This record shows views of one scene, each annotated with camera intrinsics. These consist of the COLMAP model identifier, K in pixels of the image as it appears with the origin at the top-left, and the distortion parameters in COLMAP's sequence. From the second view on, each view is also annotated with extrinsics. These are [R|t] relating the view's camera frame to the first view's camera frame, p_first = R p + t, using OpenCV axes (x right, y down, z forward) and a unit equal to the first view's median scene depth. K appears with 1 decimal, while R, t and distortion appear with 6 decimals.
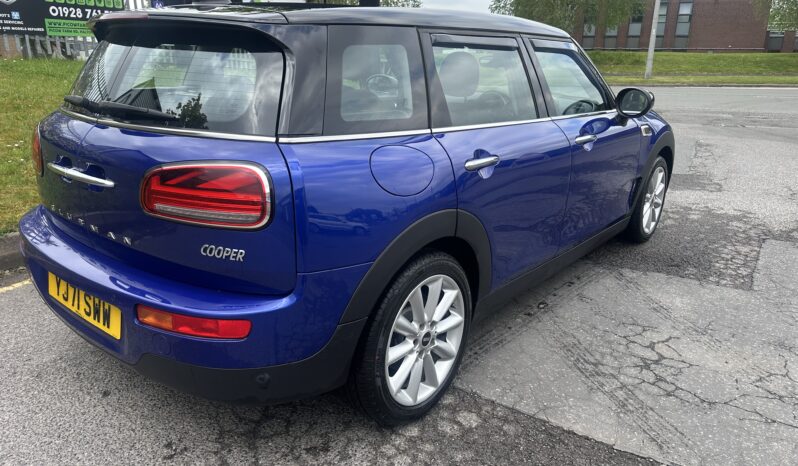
lens RADIAL K [[552.7, 0, 403.5], [0, 552.7, 232.5], [0, 0, 1]] dist [0.058706, -0.061615]
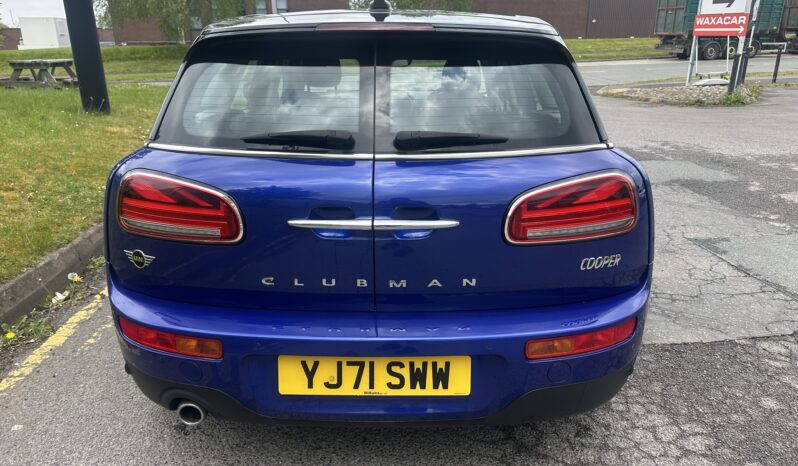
lens RADIAL K [[552.7, 0, 403.5], [0, 552.7, 232.5], [0, 0, 1]] dist [0.058706, -0.061615]
pose [[0.794454, -0.212988, 0.568752, -0.672989], [0.207100, 0.975366, 0.075973, -0.096523], [-0.570923, 0.057432, 0.818993, 0.206770]]
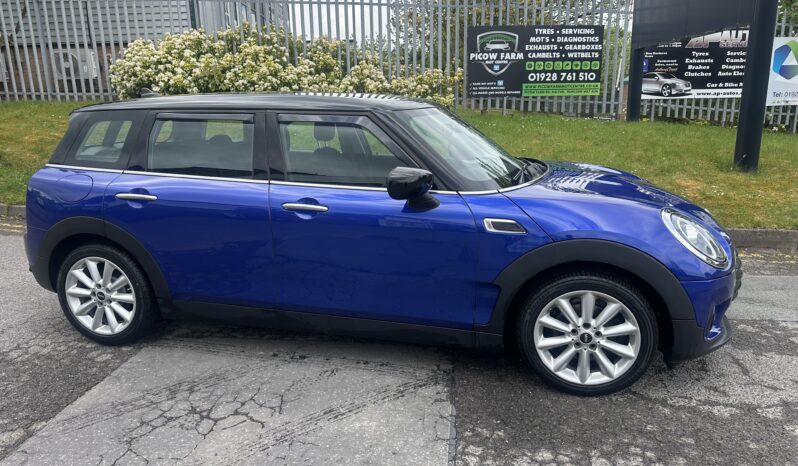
lens RADIAL K [[552.7, 0, 403.5], [0, 552.7, 232.5], [0, 0, 1]] dist [0.058706, -0.061615]
pose [[0.424350, 0.190000, -0.885340, 1.379029], [-0.256800, 0.962847, 0.083547, -0.266044], [0.868321, 0.191903, 0.457375, 0.728966]]
